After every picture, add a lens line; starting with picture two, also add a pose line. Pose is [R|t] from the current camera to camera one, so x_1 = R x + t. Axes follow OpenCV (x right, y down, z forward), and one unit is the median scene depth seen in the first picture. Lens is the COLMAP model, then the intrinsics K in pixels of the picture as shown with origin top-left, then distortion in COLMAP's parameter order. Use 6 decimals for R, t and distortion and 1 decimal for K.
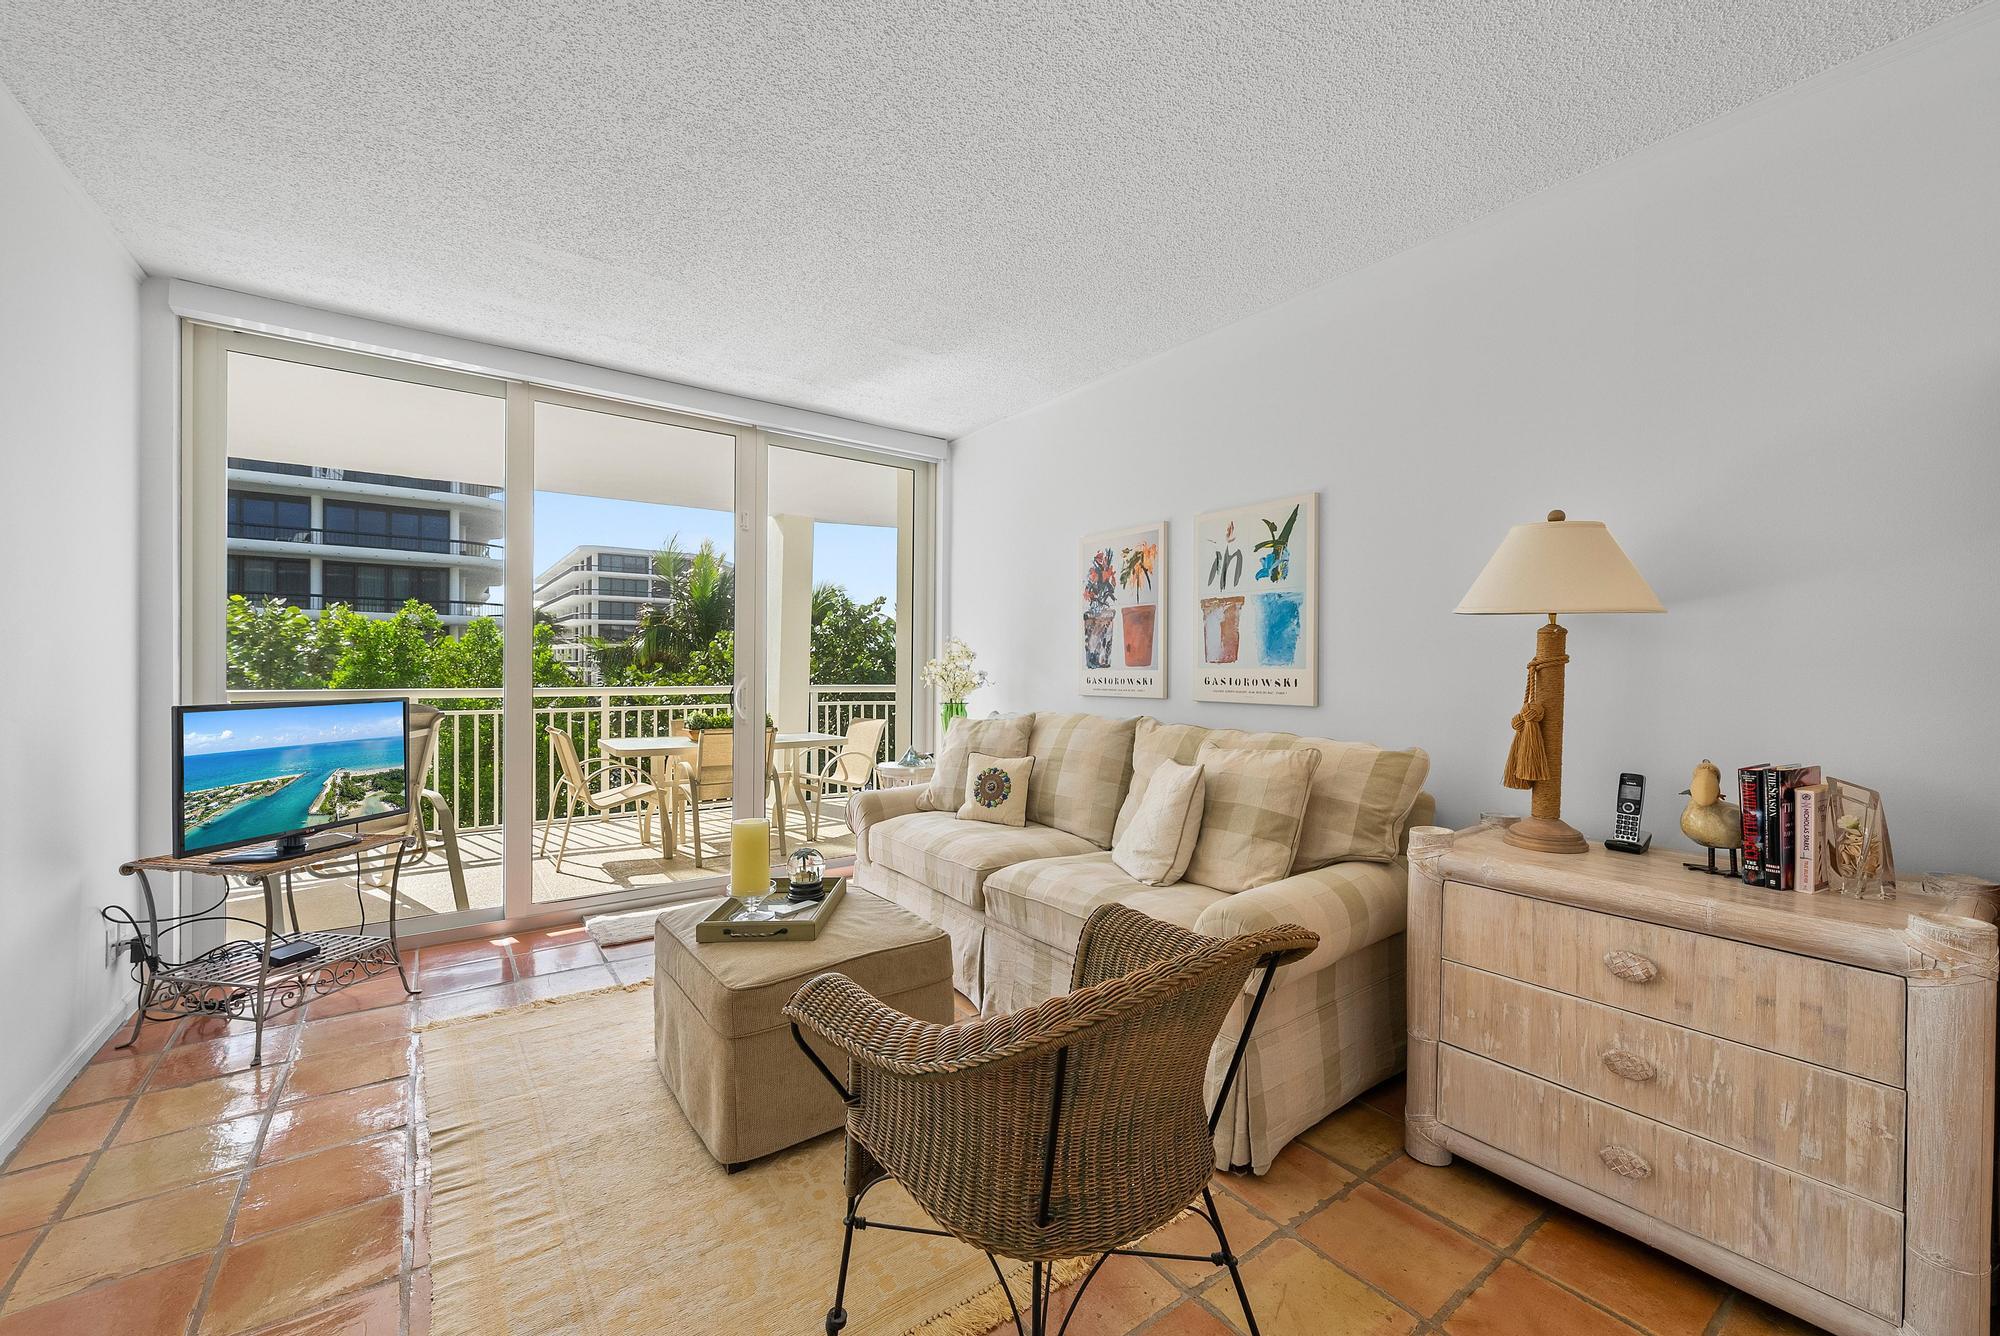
lens RADIAL K [[787.3, 0, 998.3], [0, 787.3, 667.8], [0, 0, 1]] dist [-0.003012, 0.000064]
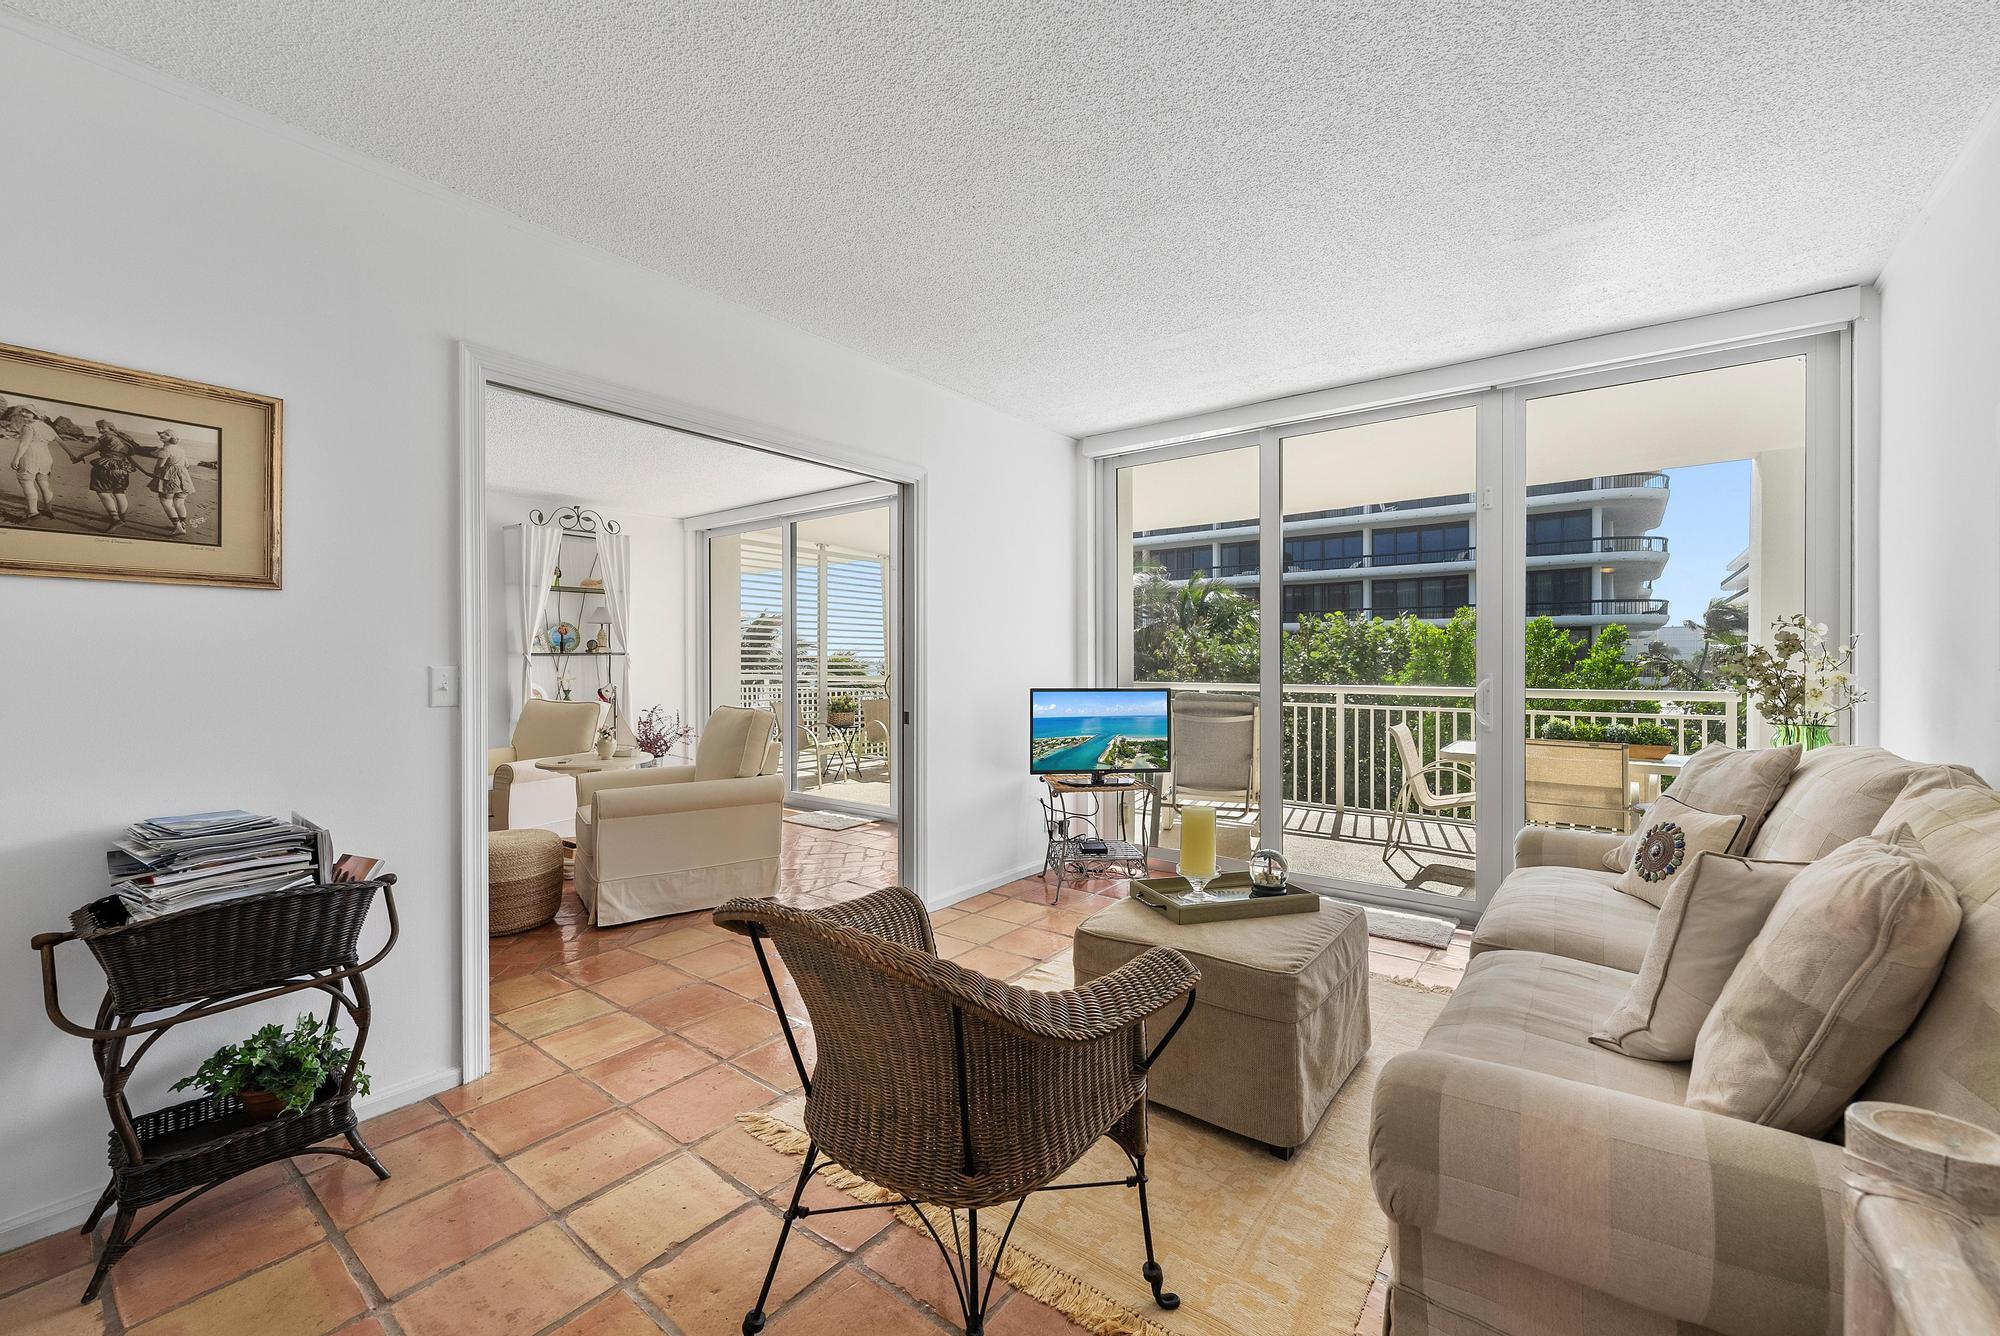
lens RADIAL K [[787.3, 0, 1009.3], [0, 787.3, 662.2], [0, 0, 1]] dist [-0.003012, 0.000064]
pose [[0.296363, -0.007503, -0.955046, 0.422288], [-0.000020, 0.999969, -0.007862, 0.001691], [0.955075, 0.002349, 0.296354, 0.283144]]
